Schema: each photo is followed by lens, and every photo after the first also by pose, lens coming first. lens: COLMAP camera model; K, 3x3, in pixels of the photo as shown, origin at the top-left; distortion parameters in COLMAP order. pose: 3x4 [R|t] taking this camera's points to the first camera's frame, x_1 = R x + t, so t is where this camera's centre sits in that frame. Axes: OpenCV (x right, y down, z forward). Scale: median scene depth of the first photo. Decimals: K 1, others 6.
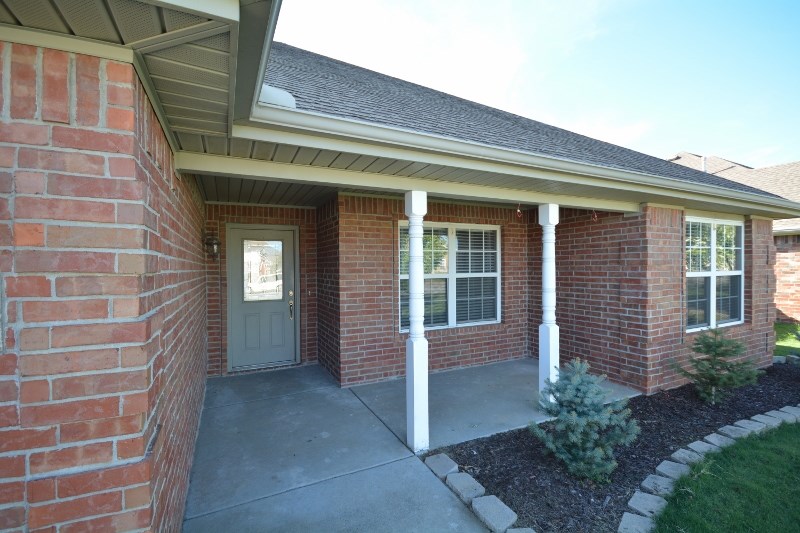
lens RADIAL K [[350.6, 0, 406.7], [0, 350.6, 271.3], [0, 0, 1]] dist [0.002400, -0.011213]
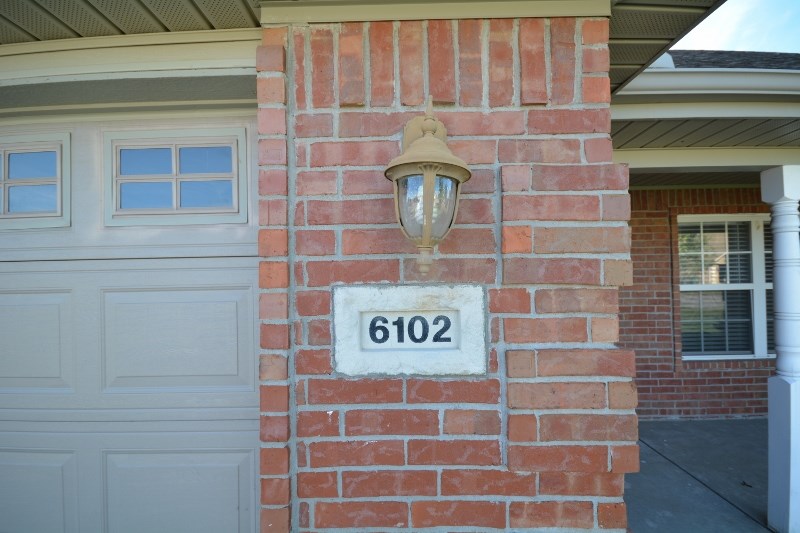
lens RADIAL K [[350.6, 0, 400.0], [0, 350.6, 271.1], [0, 0, 1]] dist [0.002400, -0.011213]
pose [[0.886204, -0.014712, -0.463061, -0.887866], [0.002593, 0.999638, -0.026797, -0.005997], [0.463288, 0.022546, 0.885921, 0.104525]]
